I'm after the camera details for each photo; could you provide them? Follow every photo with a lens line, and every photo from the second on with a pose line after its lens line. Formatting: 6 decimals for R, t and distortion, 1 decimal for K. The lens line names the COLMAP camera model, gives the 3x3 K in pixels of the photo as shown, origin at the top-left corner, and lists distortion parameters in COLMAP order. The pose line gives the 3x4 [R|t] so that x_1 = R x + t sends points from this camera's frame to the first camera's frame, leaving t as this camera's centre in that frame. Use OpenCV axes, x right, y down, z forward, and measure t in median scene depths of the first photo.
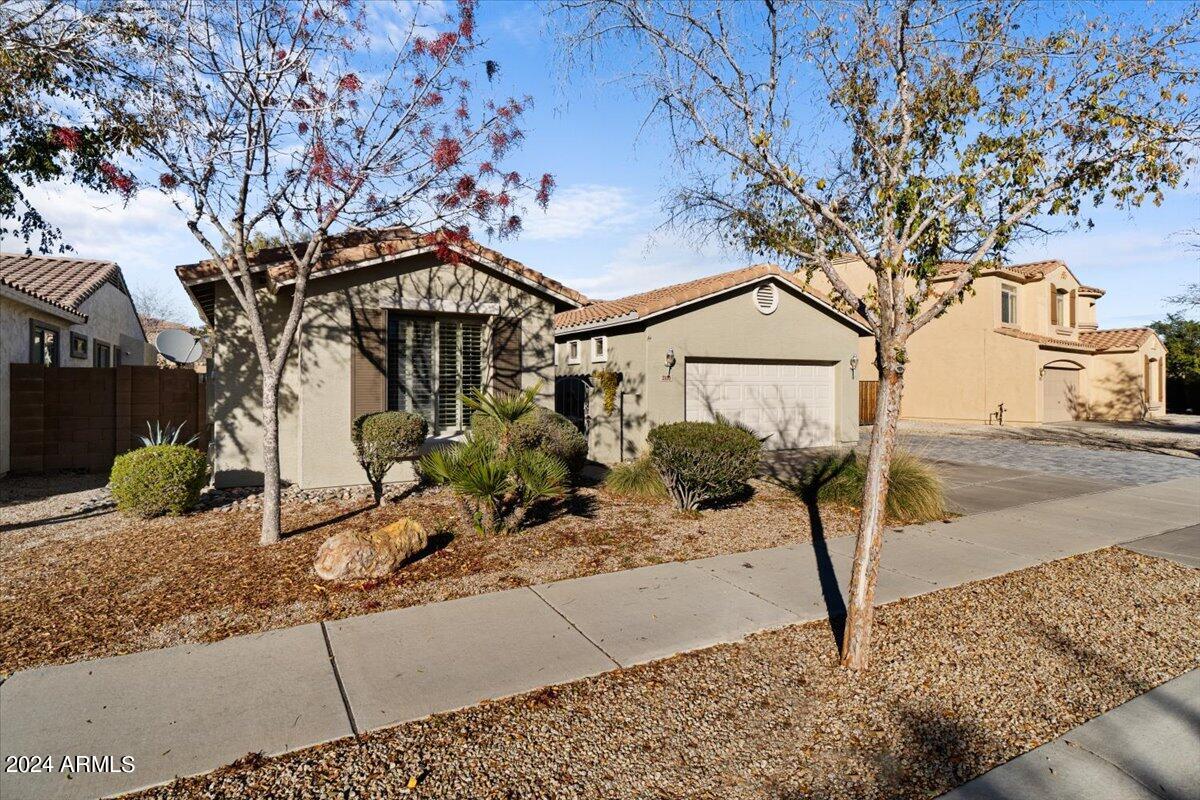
lens RADIAL K [[594.3, 0, 556.8], [0, 594.3, 395.3], [0, 0, 1]] dist [0.003398, 0.000175]
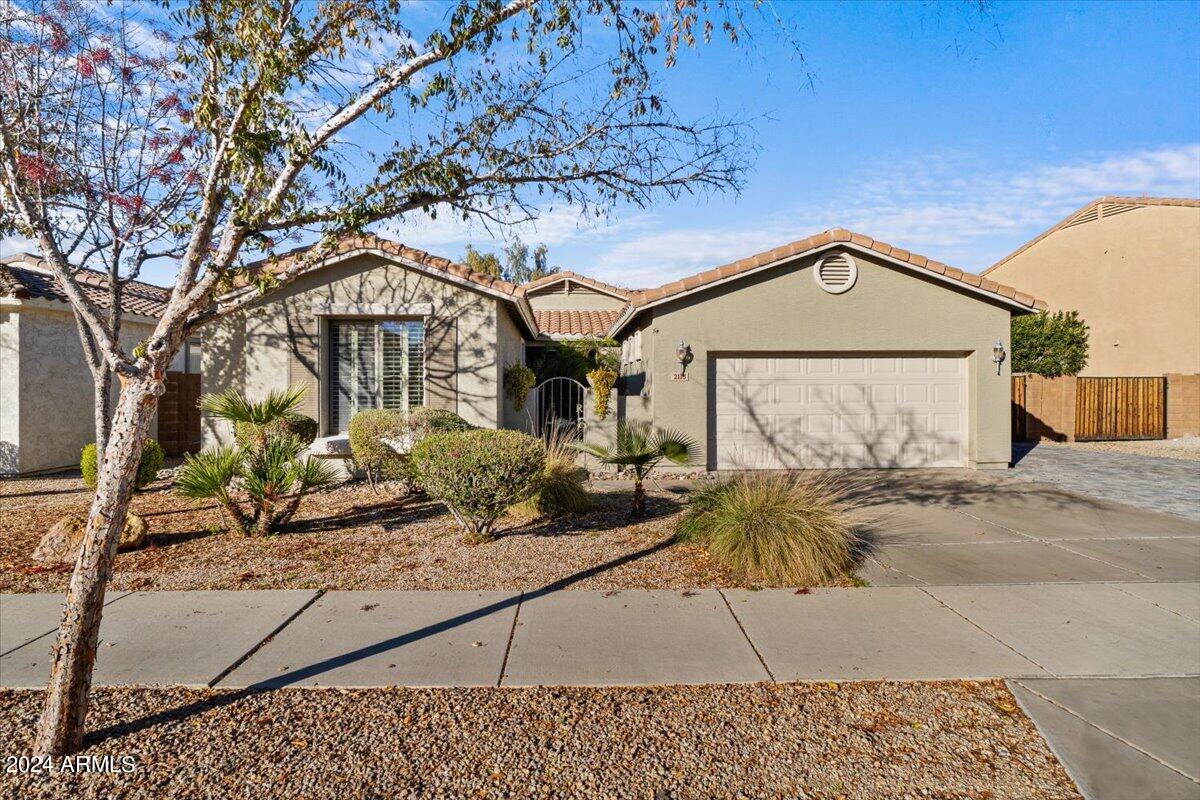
lens RADIAL K [[581.2, 0, 575.6], [0, 581.2, 405.6], [0, 0, 1]] dist [0.000952, 0.000525]
pose [[0.904129, 0.010353, -0.427134, 0.554997], [-0.002850, 0.999830, 0.018201, -0.003788], [0.427250, -0.015238, 0.904005, 0.241881]]
